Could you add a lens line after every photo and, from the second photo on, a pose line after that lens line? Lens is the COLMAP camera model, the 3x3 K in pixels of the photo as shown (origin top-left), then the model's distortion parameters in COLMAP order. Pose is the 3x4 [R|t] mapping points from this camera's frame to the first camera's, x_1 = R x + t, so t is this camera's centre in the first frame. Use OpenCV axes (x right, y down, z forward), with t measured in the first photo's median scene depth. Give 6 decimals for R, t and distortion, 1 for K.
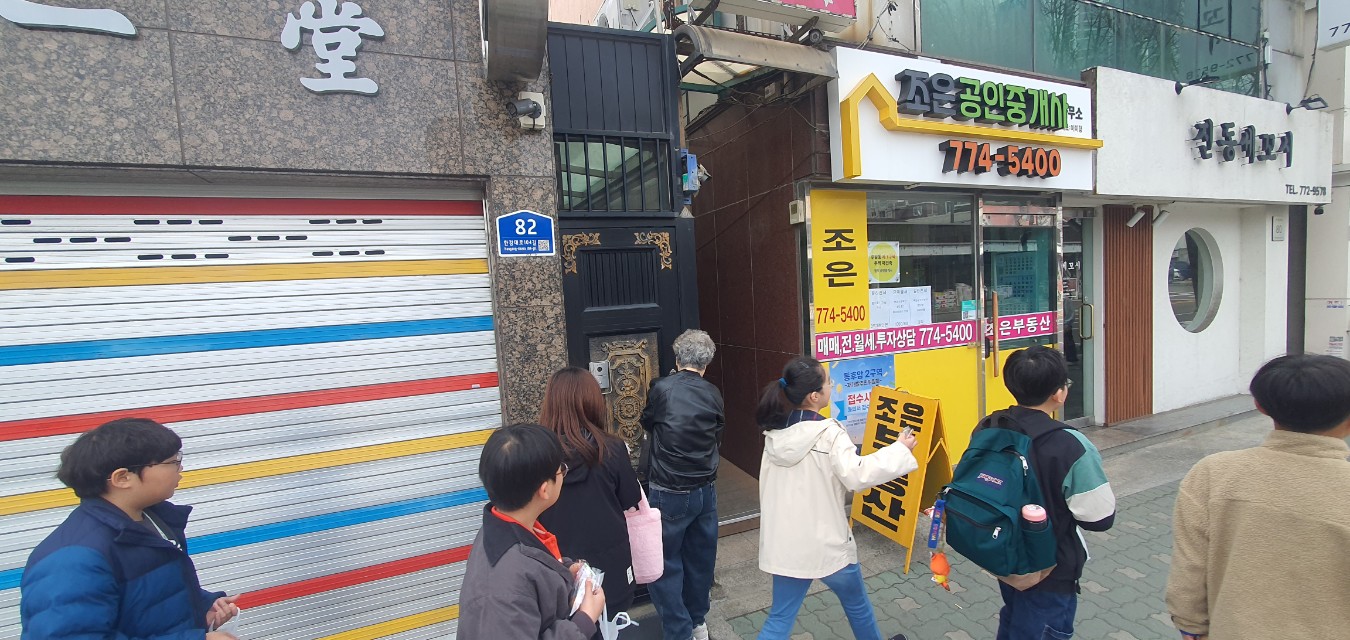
lens RADIAL K [[538.5, 0, 618.5], [0, 538.5, 343.3], [0, 0, 1]] dist [-0.005963, 0.000420]
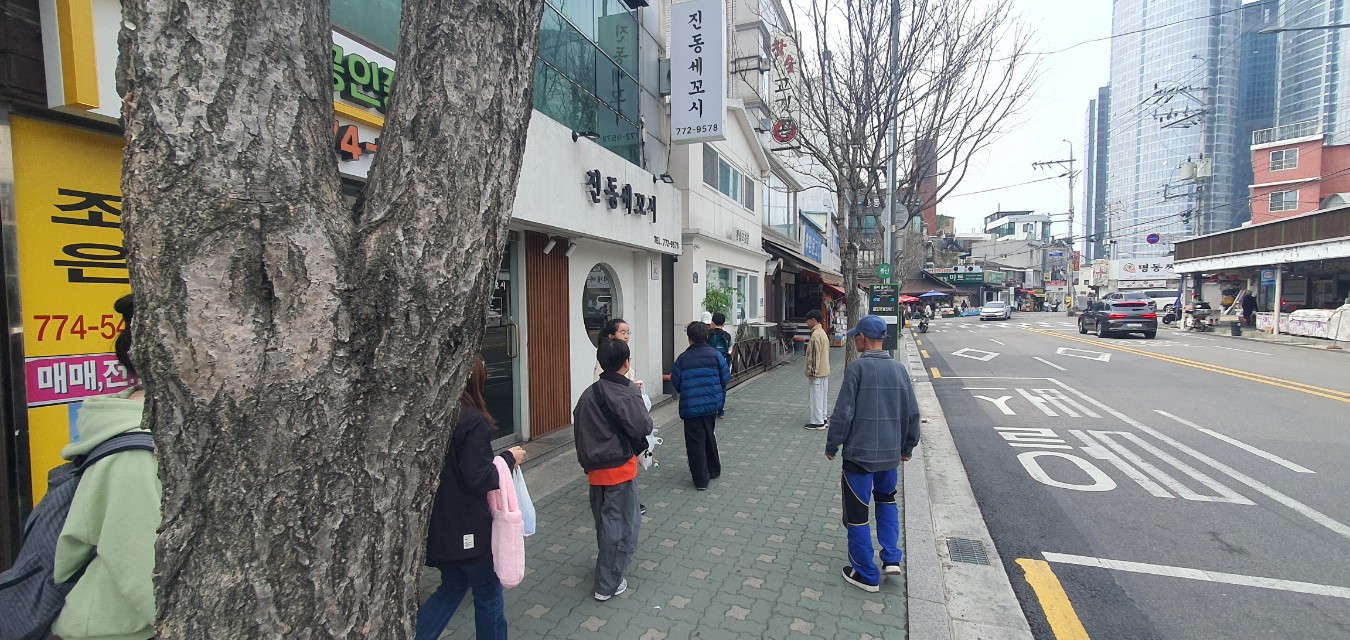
lens RADIAL K [[538.5, 0, 688.4], [0, 538.5, 352.5], [0, 0, 1]] dist [-0.005963, 0.000420]
pose [[0.682879, -0.013642, 0.730404, 0.367864], [0.033846, 0.999343, -0.012979, 0.007395], [-0.729747, 0.033584, 0.682892, 0.052658]]
